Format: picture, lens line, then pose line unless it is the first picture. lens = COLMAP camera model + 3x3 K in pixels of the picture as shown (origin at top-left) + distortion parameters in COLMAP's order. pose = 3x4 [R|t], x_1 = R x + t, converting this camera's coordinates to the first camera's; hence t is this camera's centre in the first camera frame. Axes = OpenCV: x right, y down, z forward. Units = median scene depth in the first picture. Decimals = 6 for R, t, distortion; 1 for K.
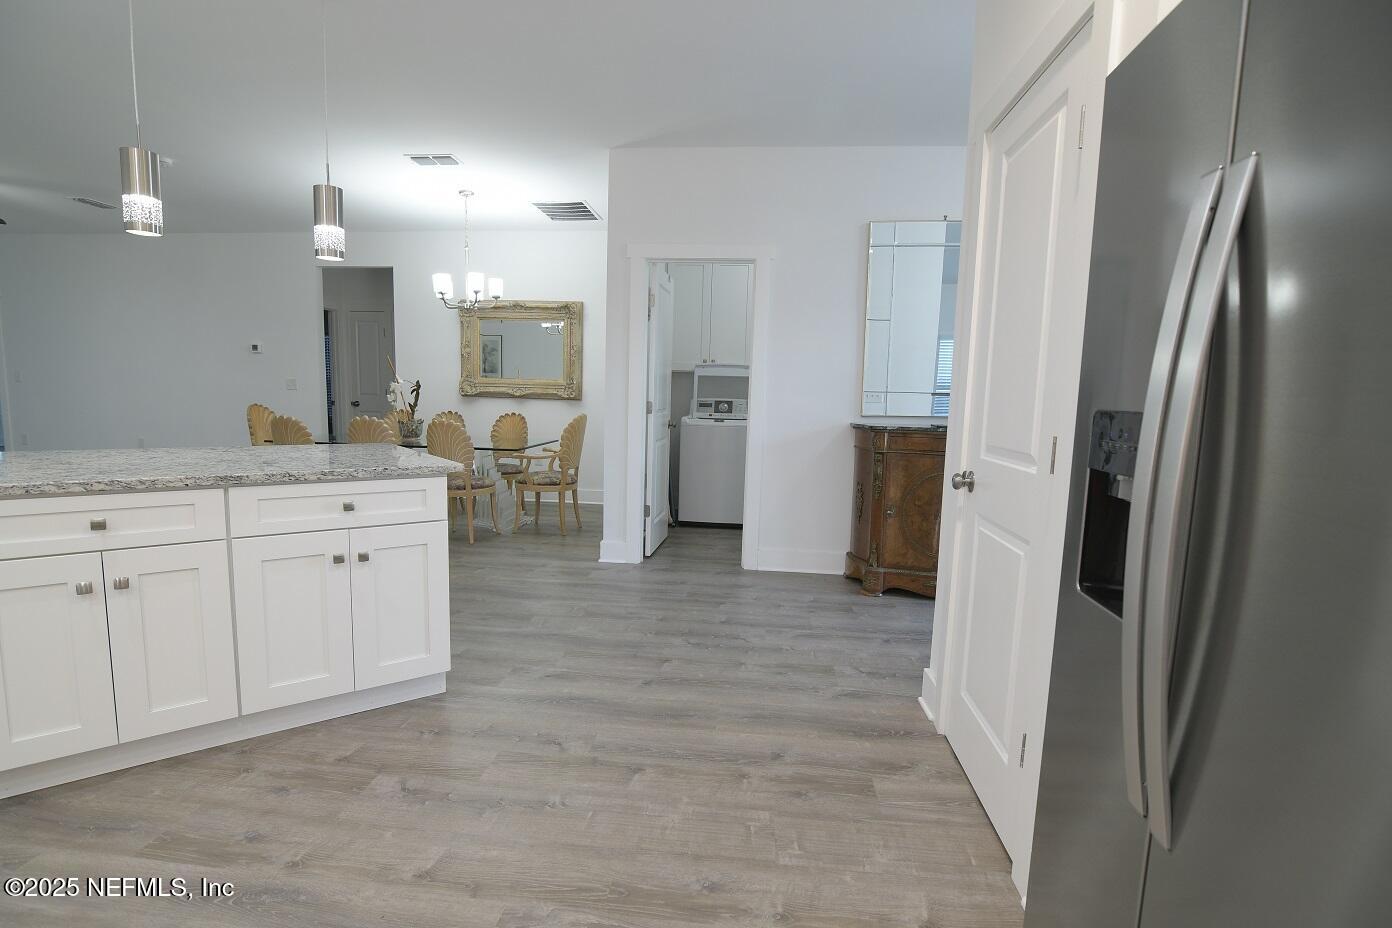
lens RADIAL K [[674.9, 0, 689.8], [0, 674.9, 475.4], [0, 0, 1]] dist [-0.027857, 0.008148]
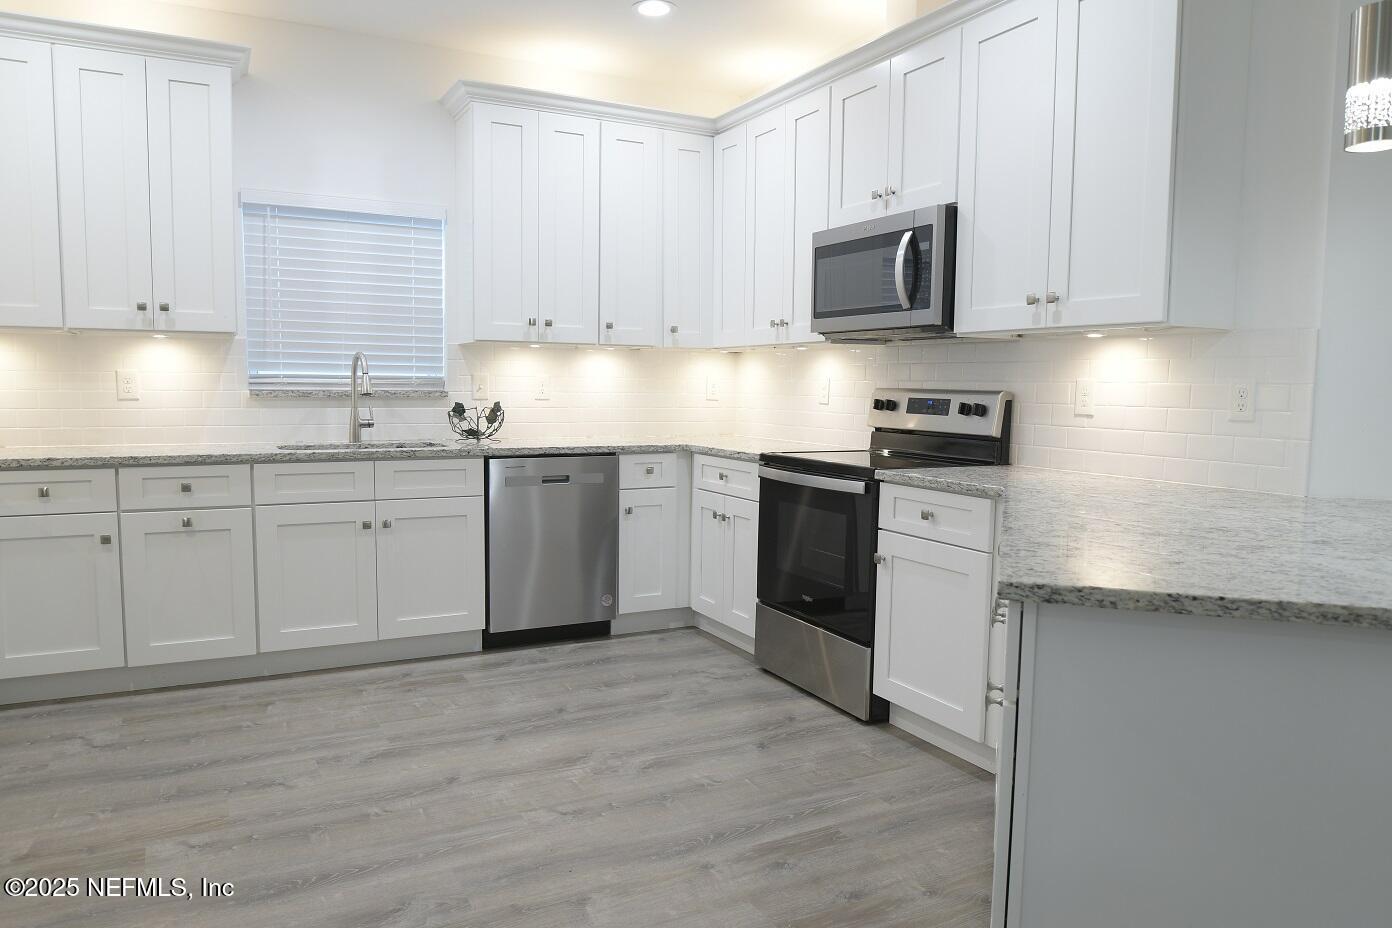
lens RADIAL K [[959.7, 0, 691.6], [0, 959.7, 474.9], [0, 0, 1]] dist [-0.035814, 0.006274]
pose [[-0.828704, 0.015545, -0.559471, 0.161499], [-0.102337, 0.978553, 0.178774, -0.183360], [0.550252, 0.205406, -0.809340, 1.522782]]
